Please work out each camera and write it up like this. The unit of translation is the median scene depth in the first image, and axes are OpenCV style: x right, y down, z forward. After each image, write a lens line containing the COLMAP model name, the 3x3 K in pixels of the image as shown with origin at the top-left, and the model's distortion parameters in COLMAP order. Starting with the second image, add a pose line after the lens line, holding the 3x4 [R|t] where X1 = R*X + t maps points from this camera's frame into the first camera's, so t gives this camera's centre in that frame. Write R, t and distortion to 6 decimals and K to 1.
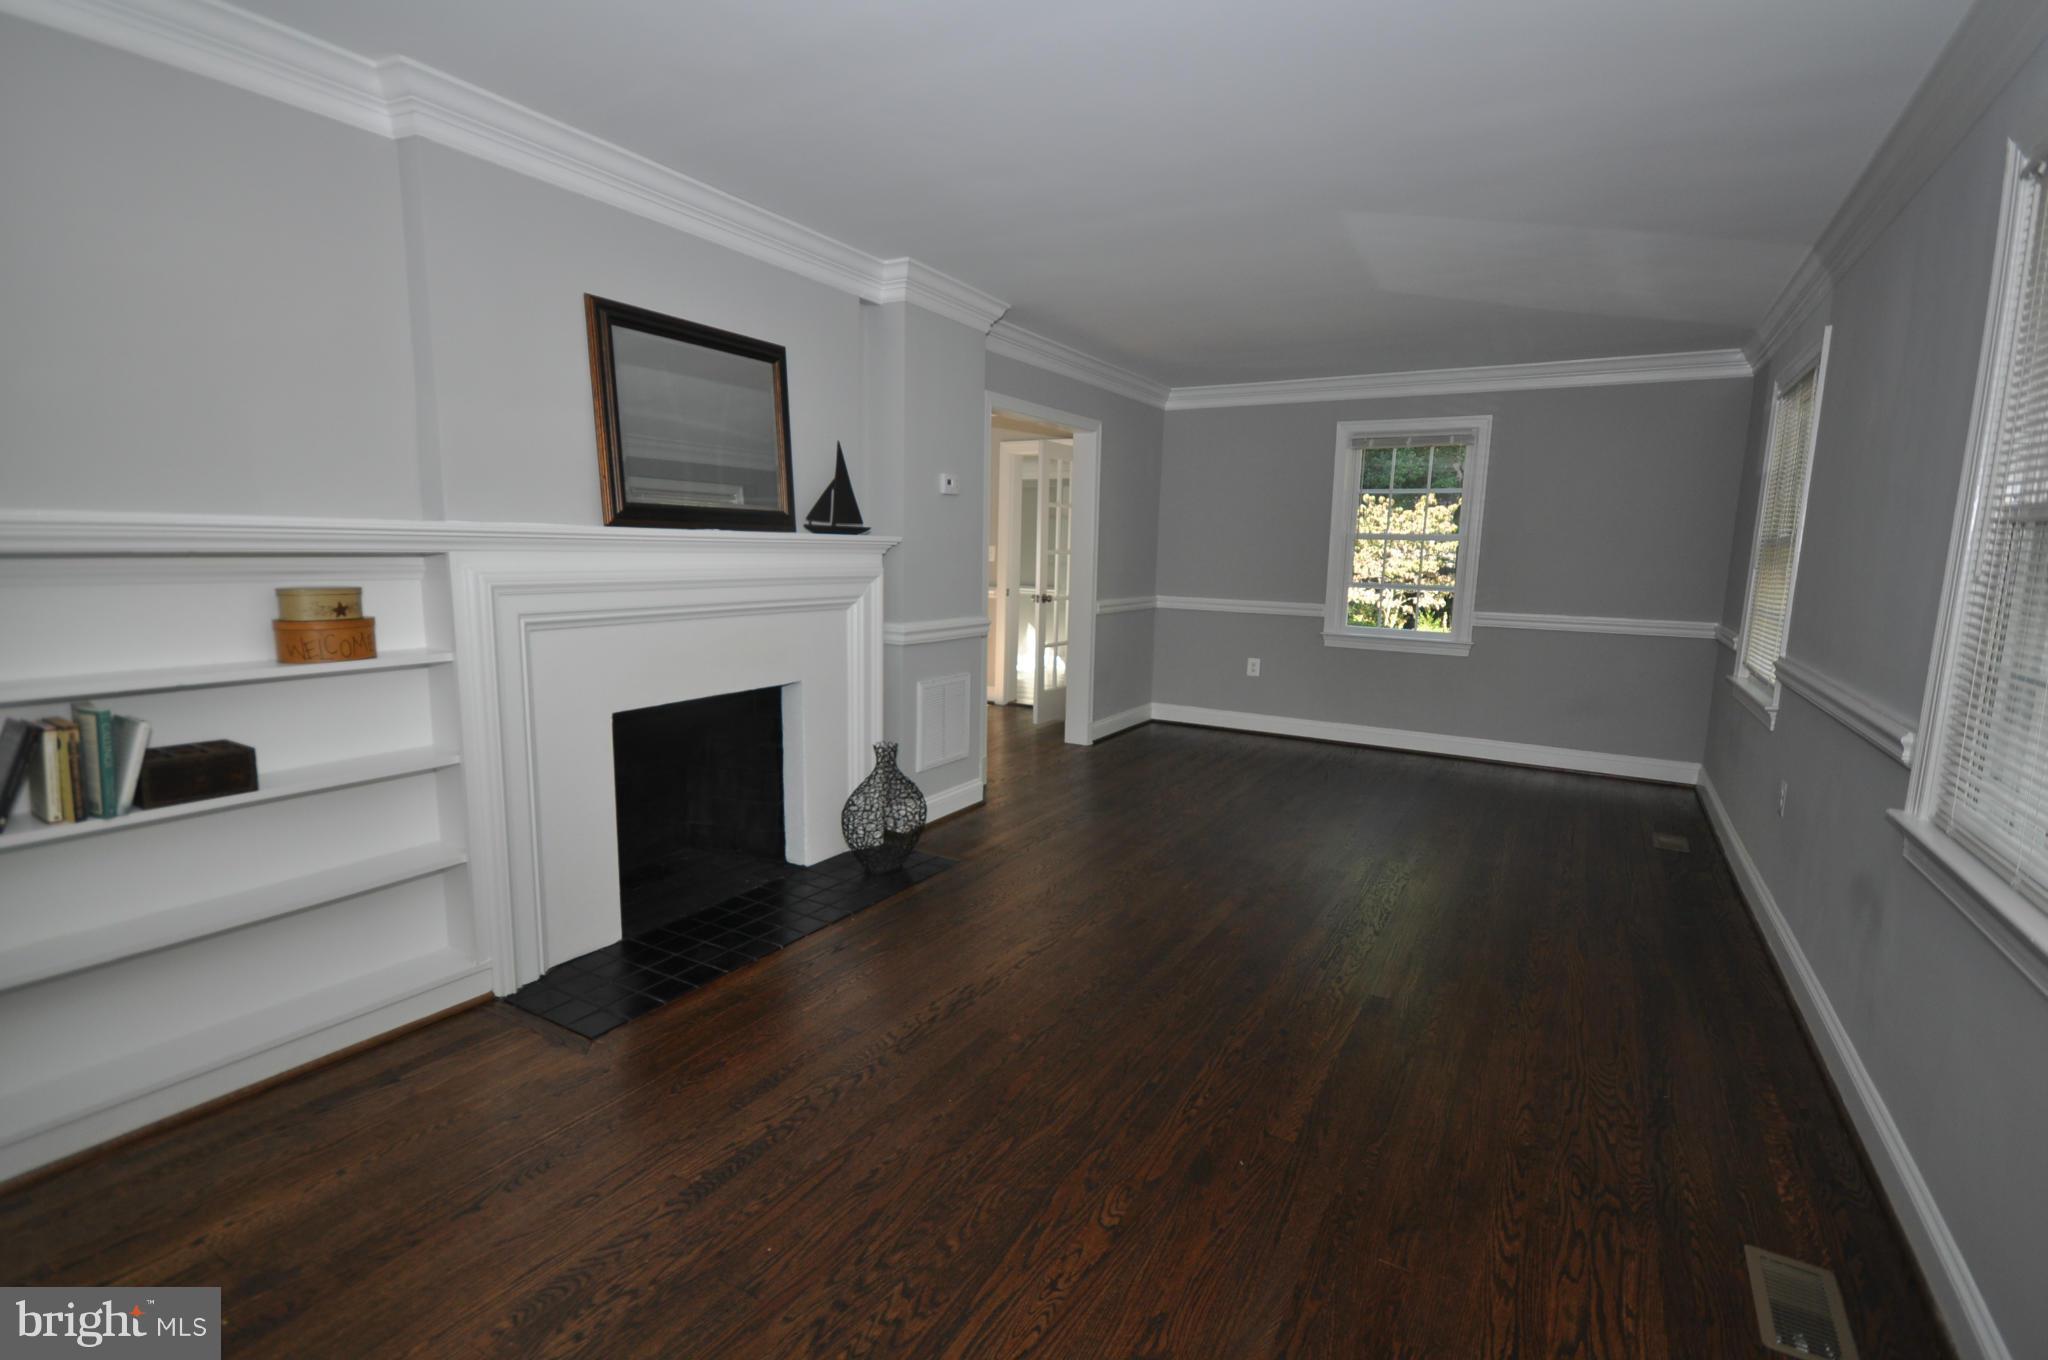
lens RADIAL K [[935.9, 0, 1024.0], [0, 935.9, 680.0], [0, 0, 1]] dist [-0.000656, -0.000201]
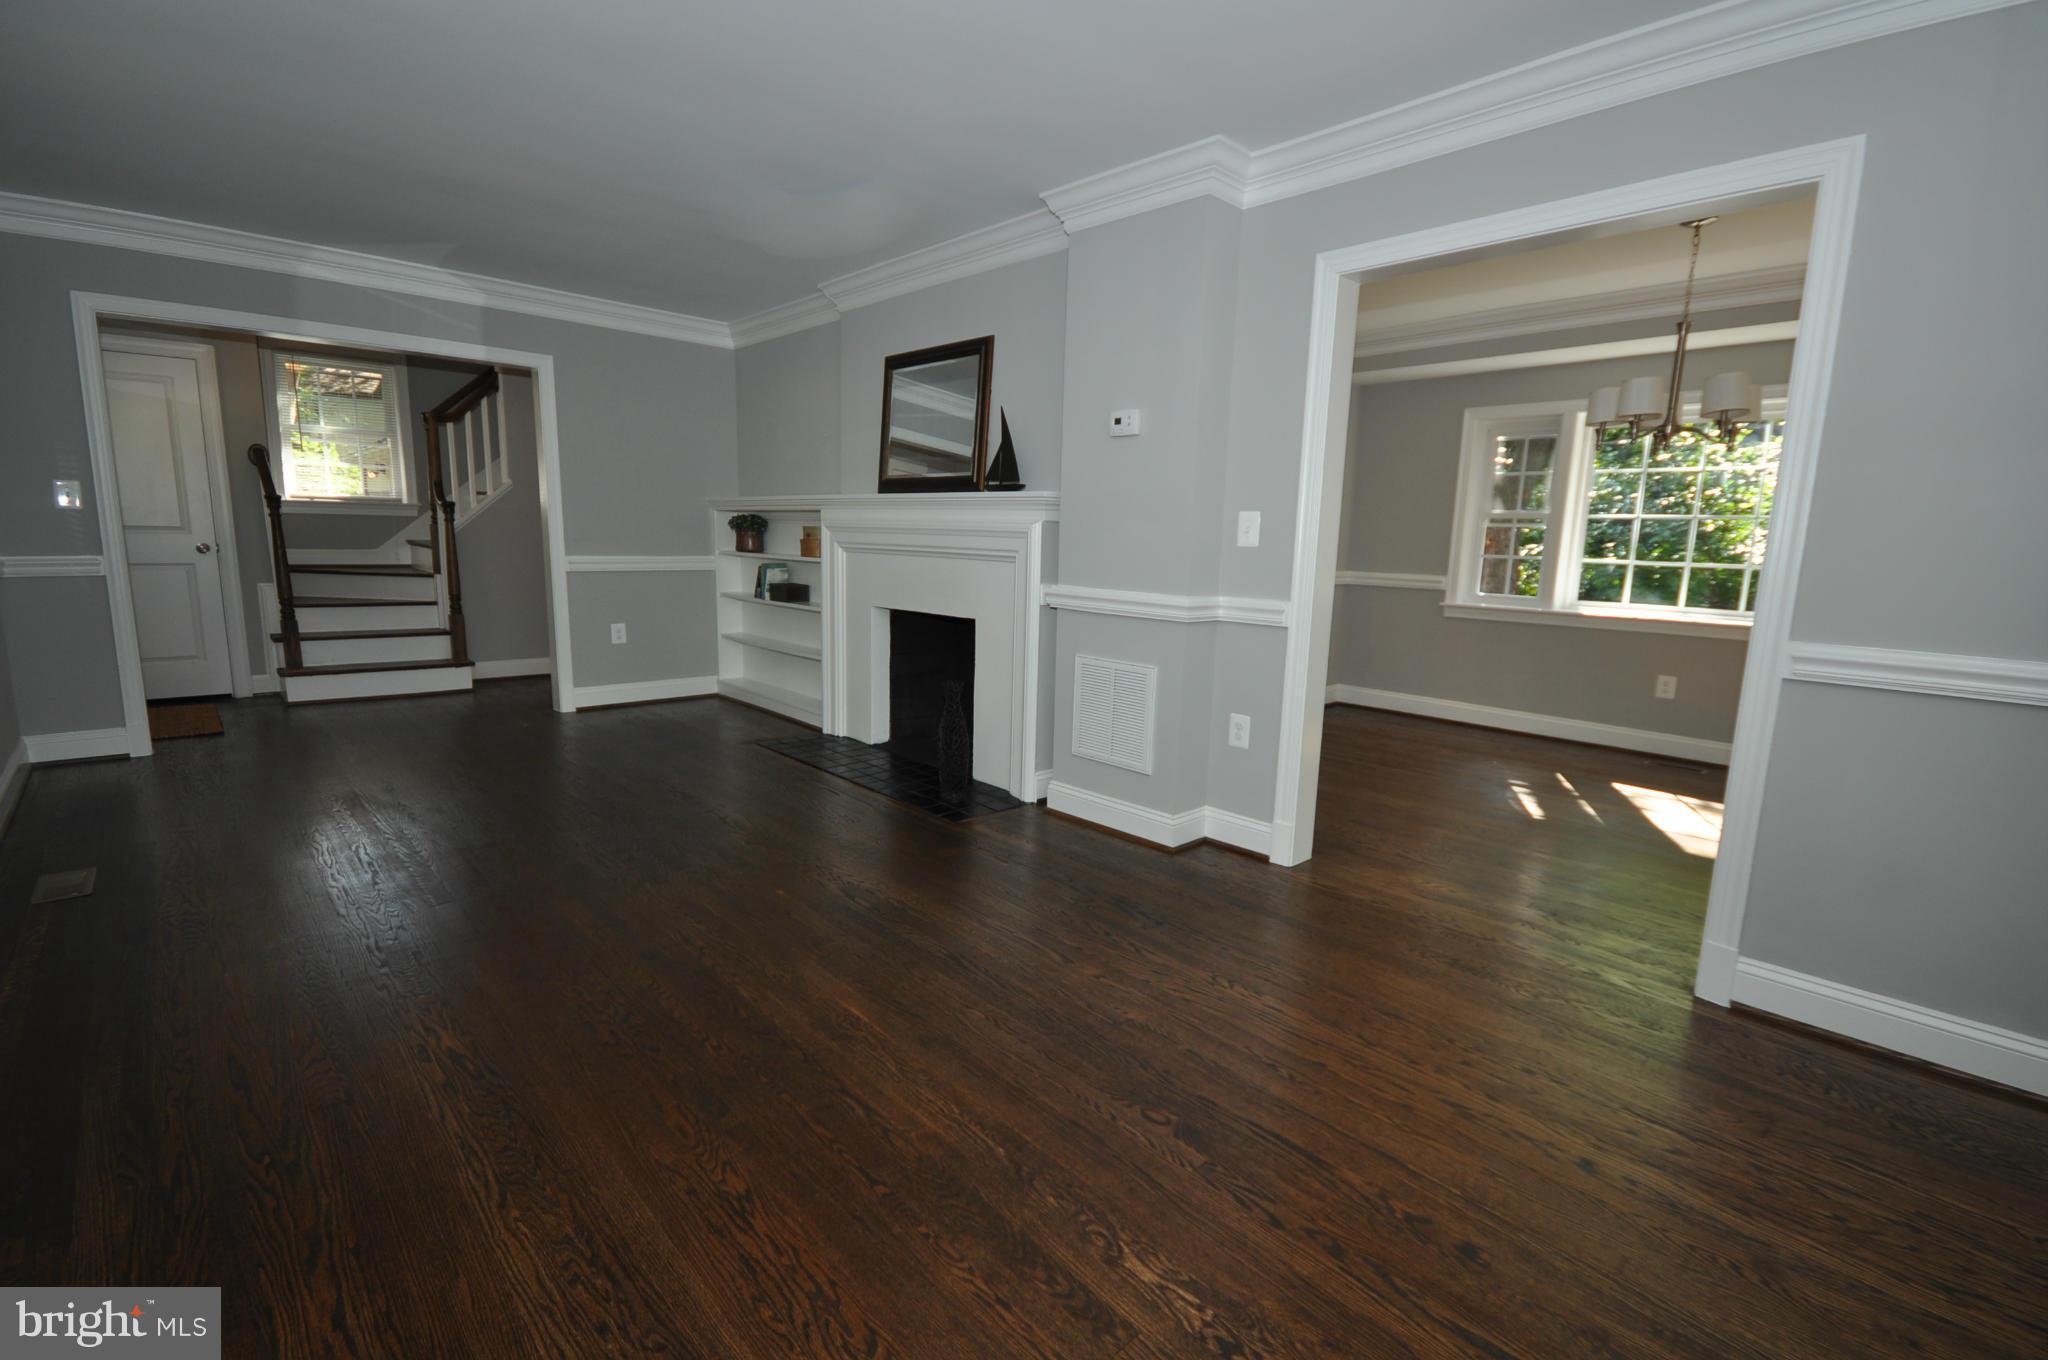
lens RADIAL K [[935.9, 0, 1024.0], [0, 935.9, 680.0], [0, 0, 1]] dist [-0.000656, -0.000201]
pose [[-0.284954, 0.126853, -0.950110, 0.891756], [-0.168590, 0.969120, 0.179954, -0.148569], [0.943599, 0.211458, -0.254768, 1.392349]]
